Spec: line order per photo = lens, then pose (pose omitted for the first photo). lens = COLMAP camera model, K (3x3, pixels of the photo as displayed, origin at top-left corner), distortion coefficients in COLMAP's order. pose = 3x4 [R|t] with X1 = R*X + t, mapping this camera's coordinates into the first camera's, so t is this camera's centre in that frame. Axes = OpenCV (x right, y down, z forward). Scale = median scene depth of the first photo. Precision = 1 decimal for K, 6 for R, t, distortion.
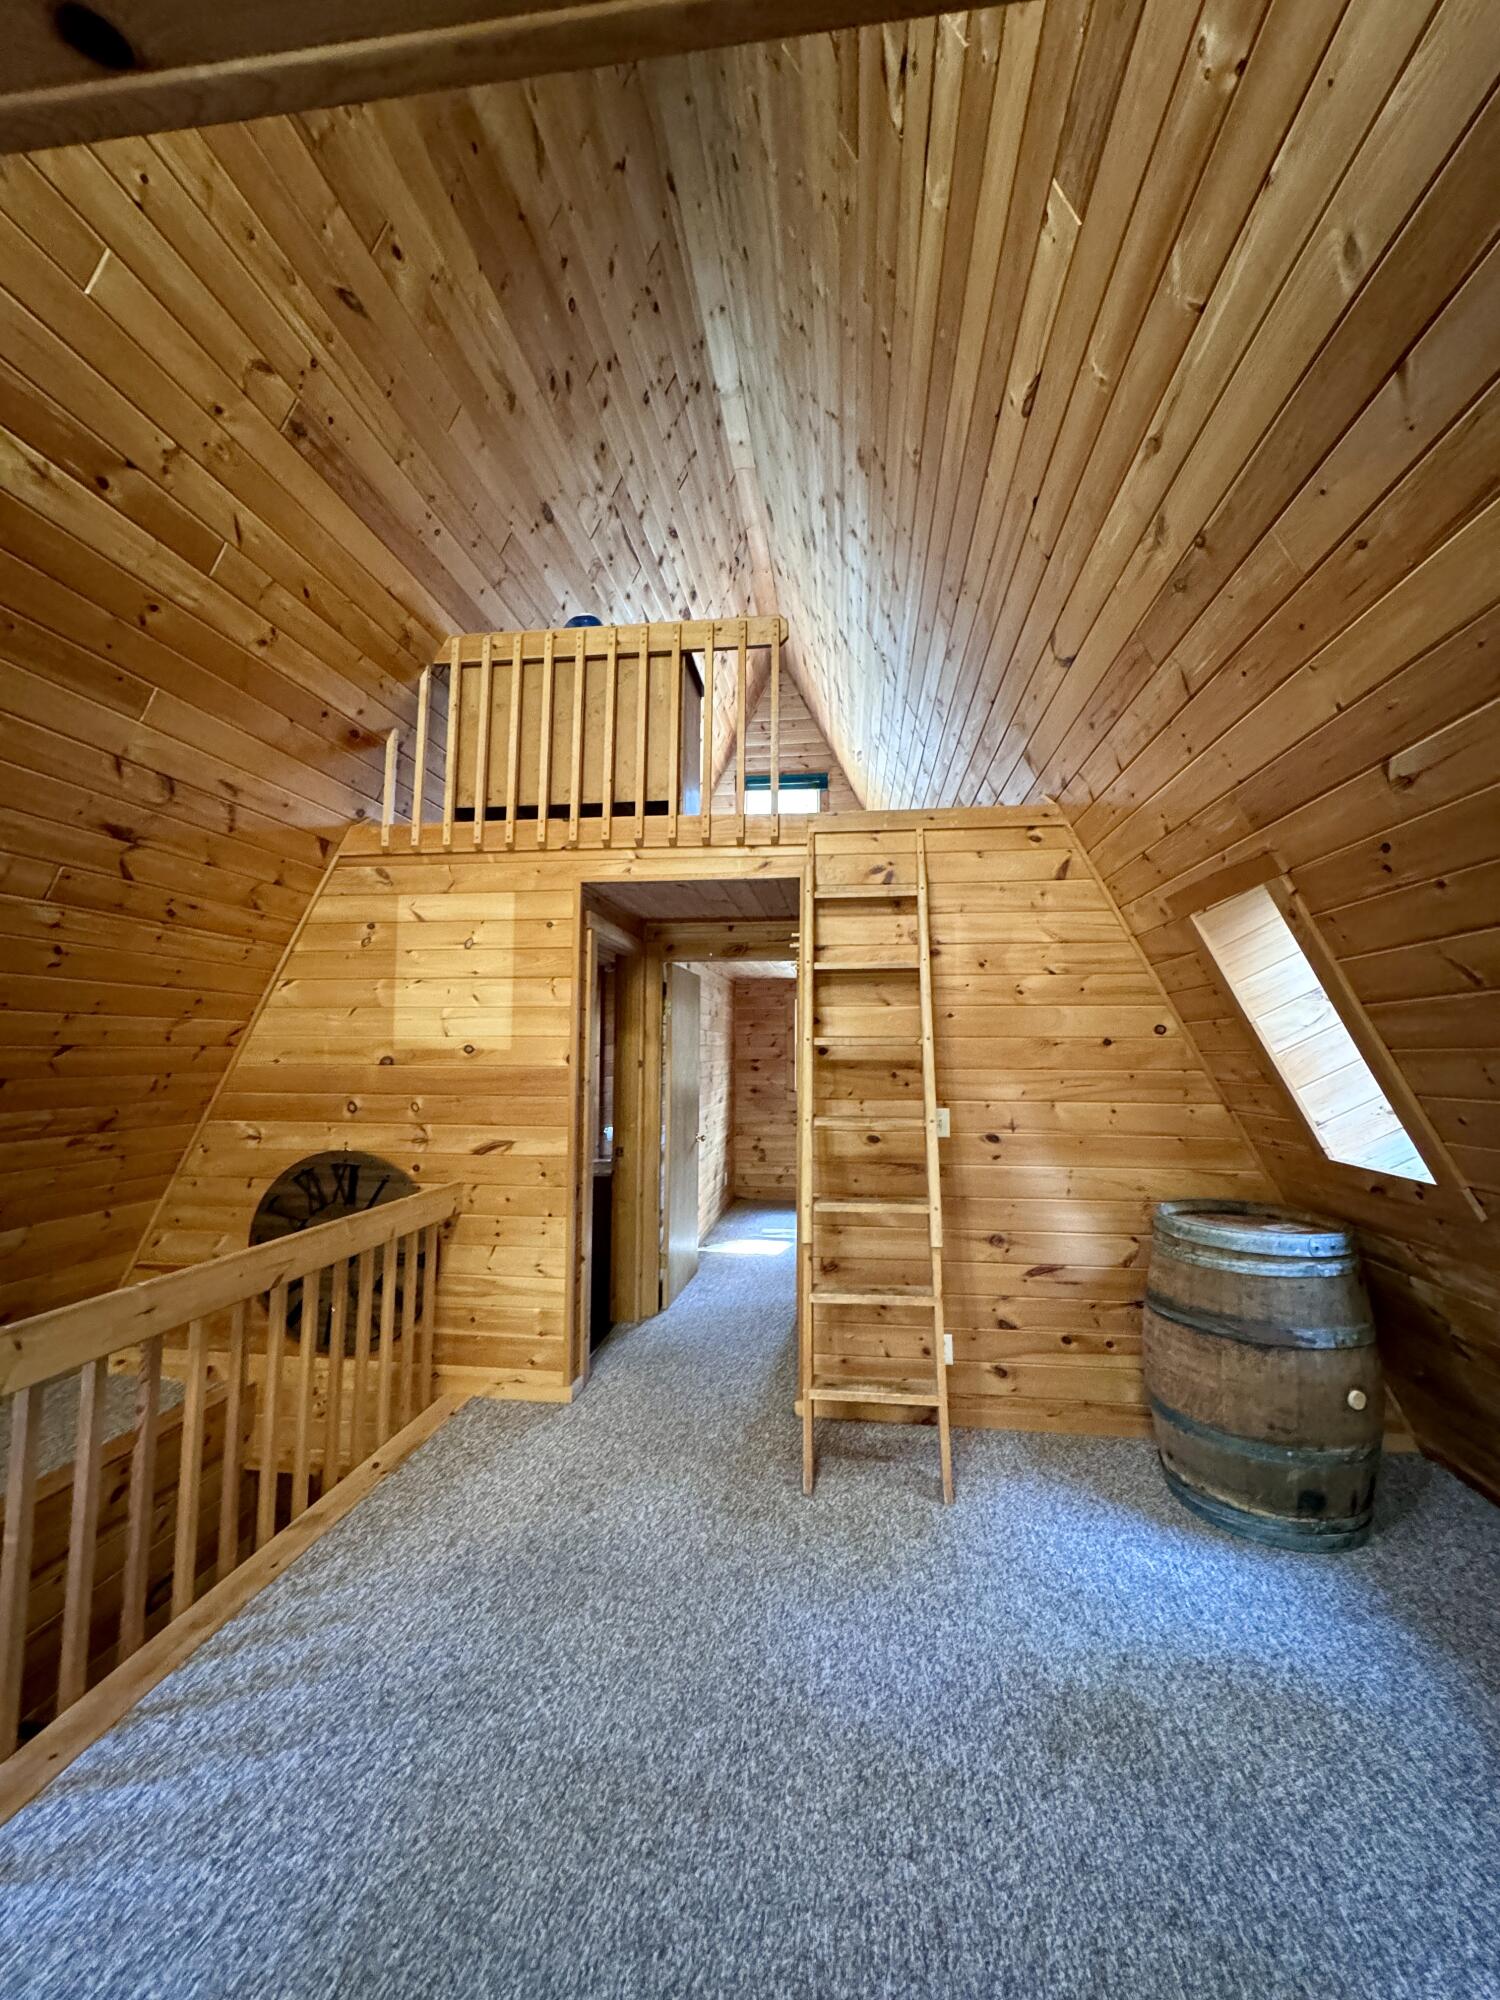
lens RADIAL K [[794.6, 0, 750.4], [0, 794.6, 997.2], [0, 0, 1]] dist [-0.003516, 0.000525]
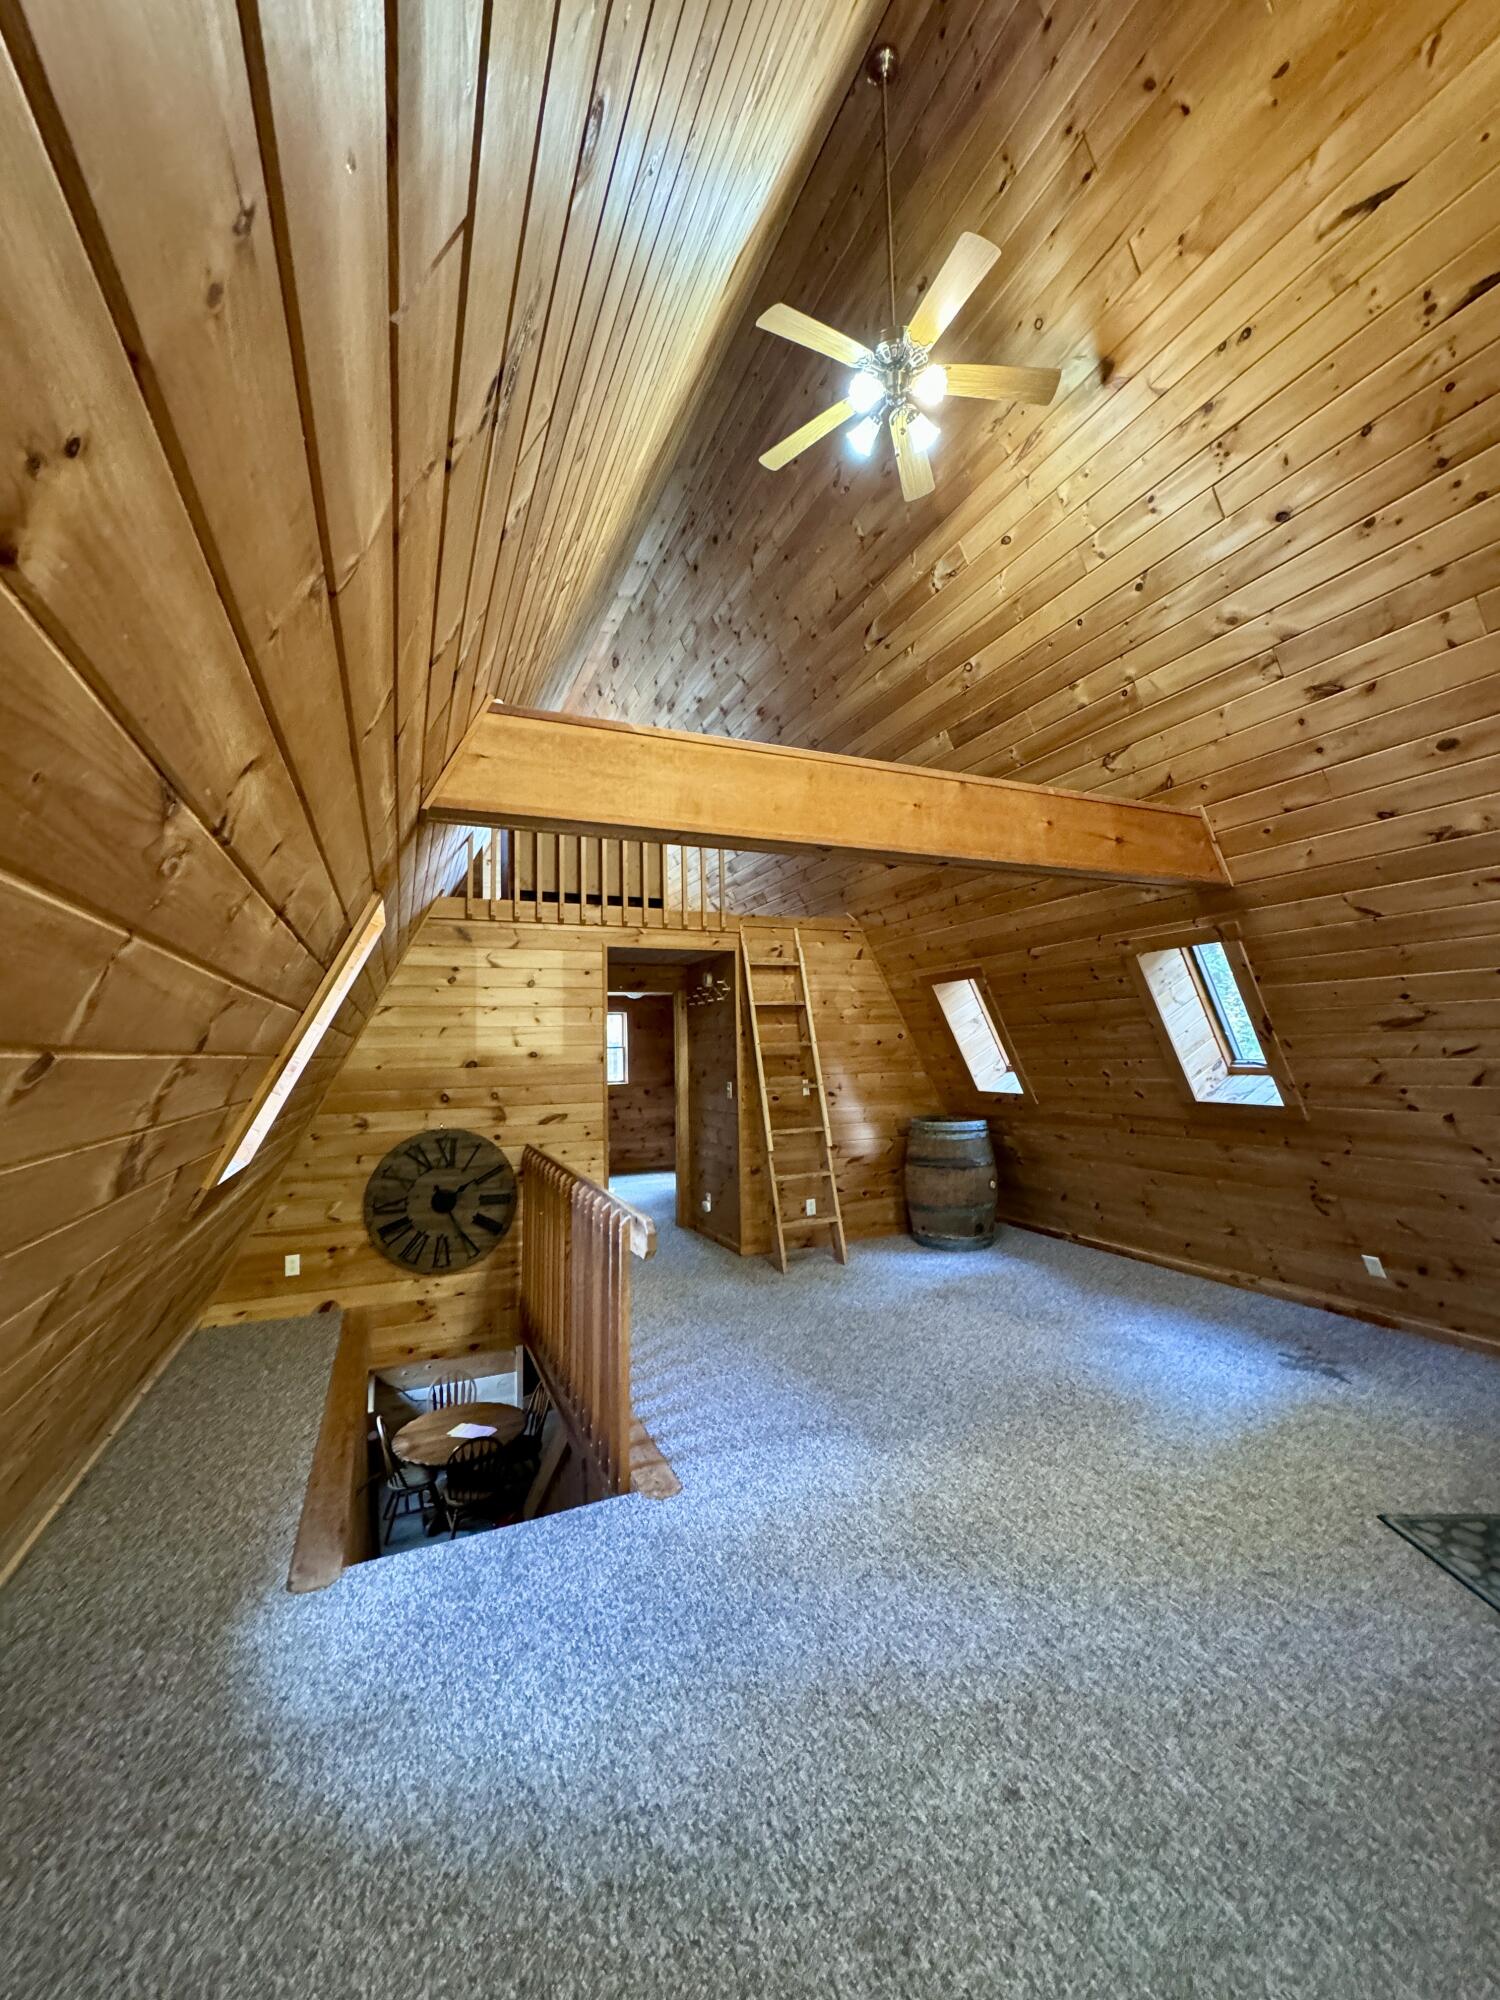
lens RADIAL K [[794.6, 0, 750.5], [0, 794.6, 998.5], [0, 0, 1]] dist [-0.003516, 0.000525]
pose [[0.857184, 0.010782, 0.514897, -0.823315], [-0.010202, 0.999940, -0.003955, -0.041198], [-0.514909, -0.001863, 0.857243, -0.521284]]
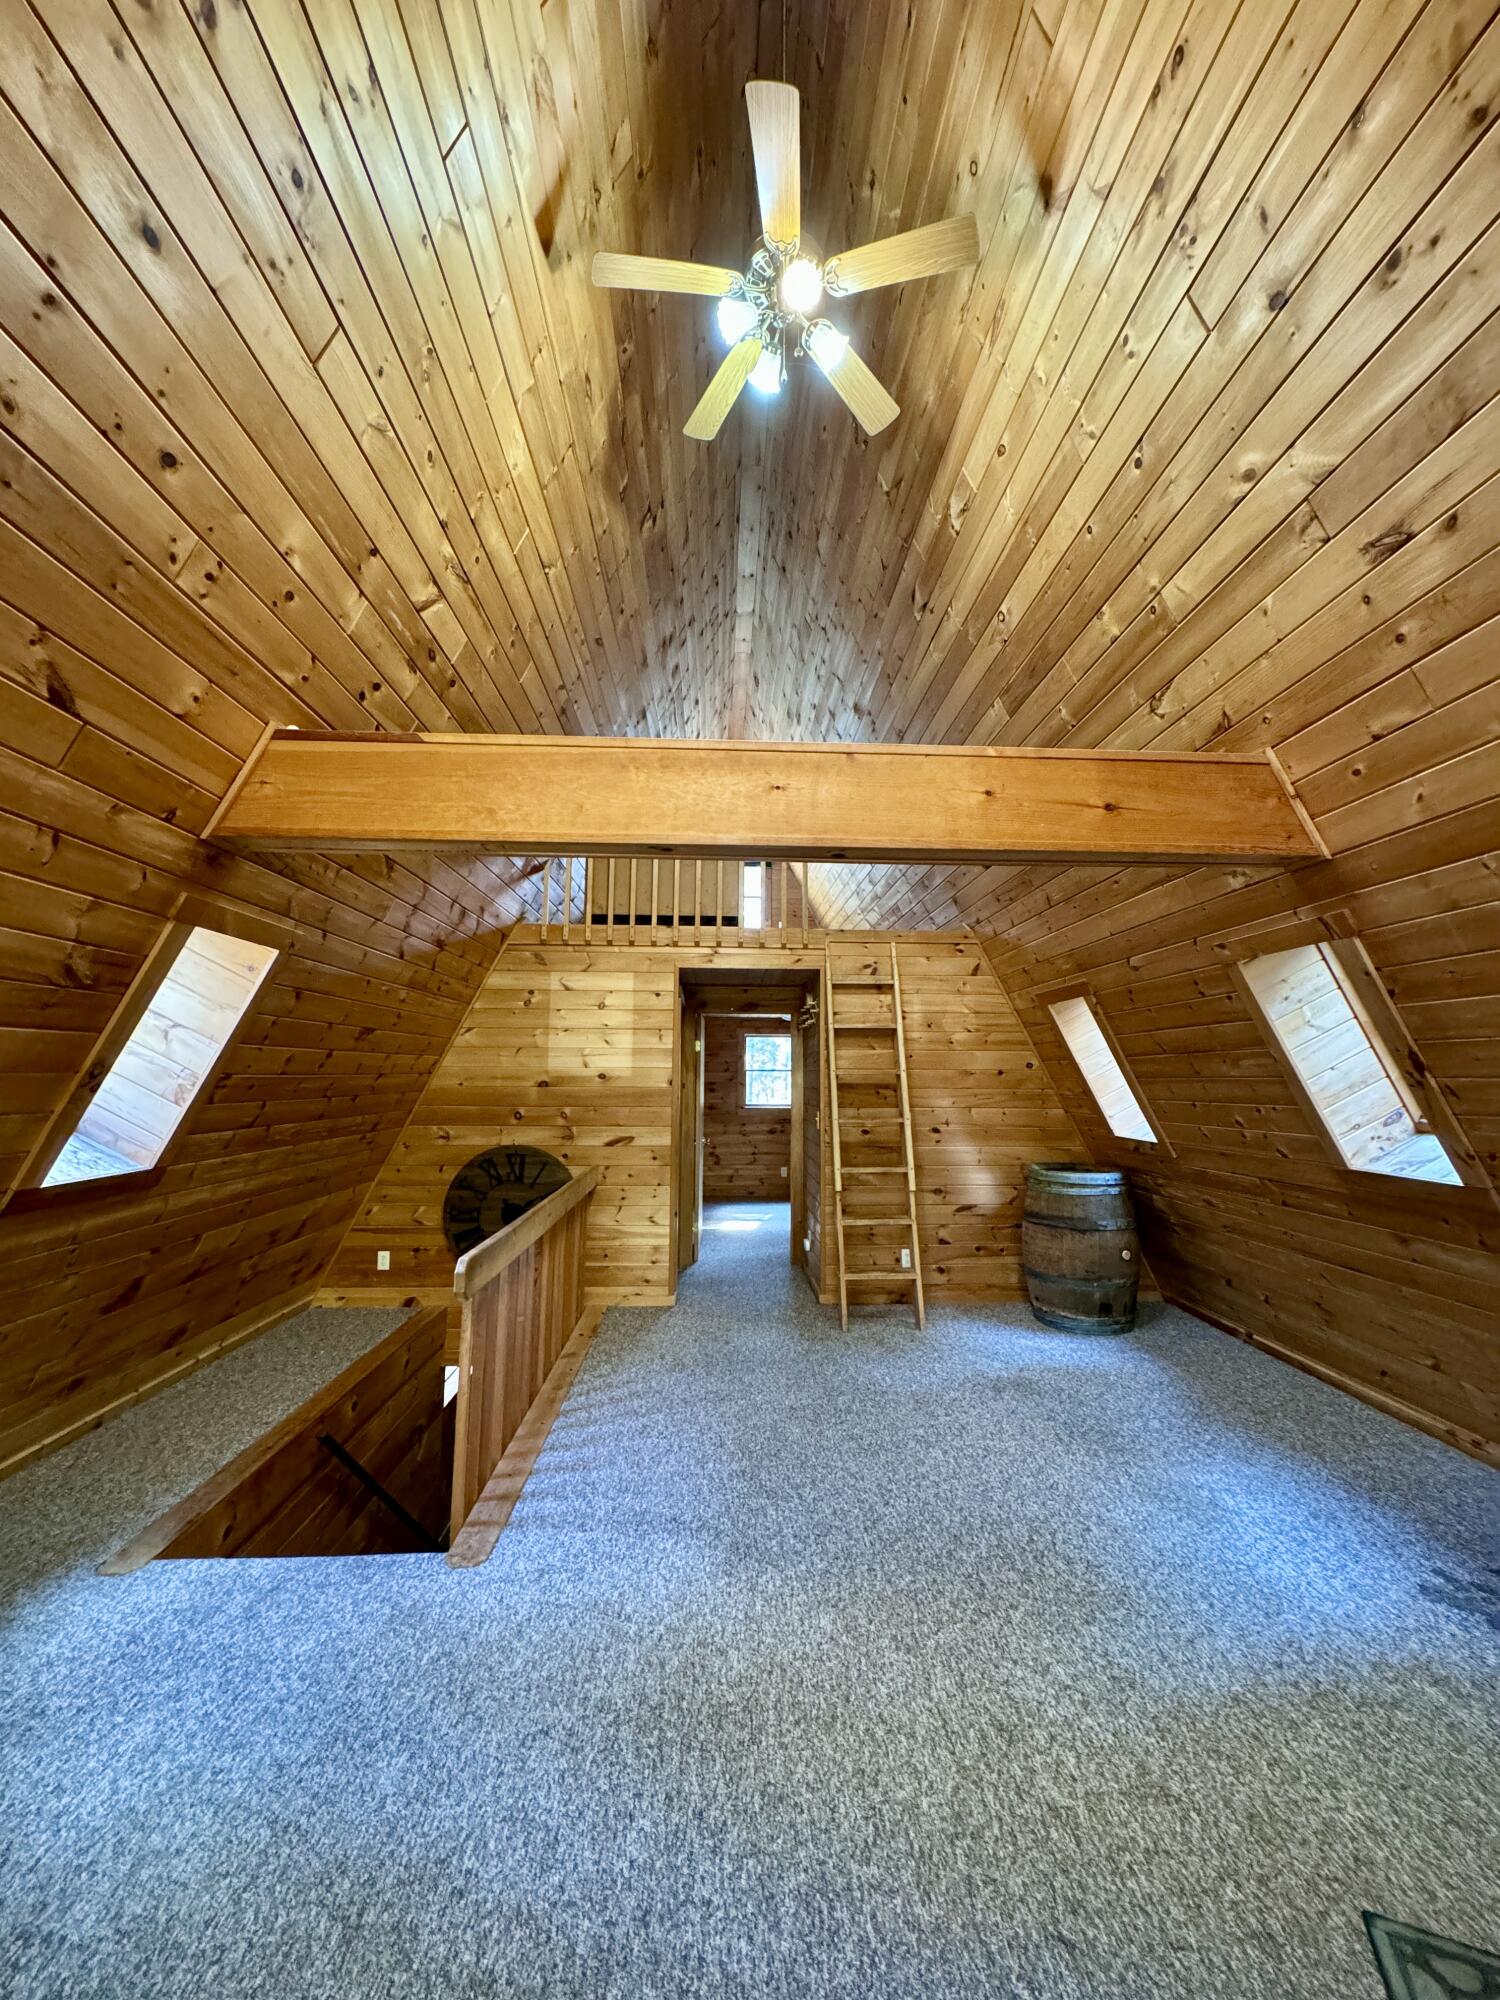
lens RADIAL K [[794.6, 0, 751.1], [0, 794.6, 998.5], [0, 0, 1]] dist [-0.003516, 0.000525]
pose [[0.985826, 0.017067, 0.166898, -0.350696], [-0.012762, 0.999558, -0.026832, -0.047847], [-0.167283, 0.024322, 0.985609, -0.569890]]
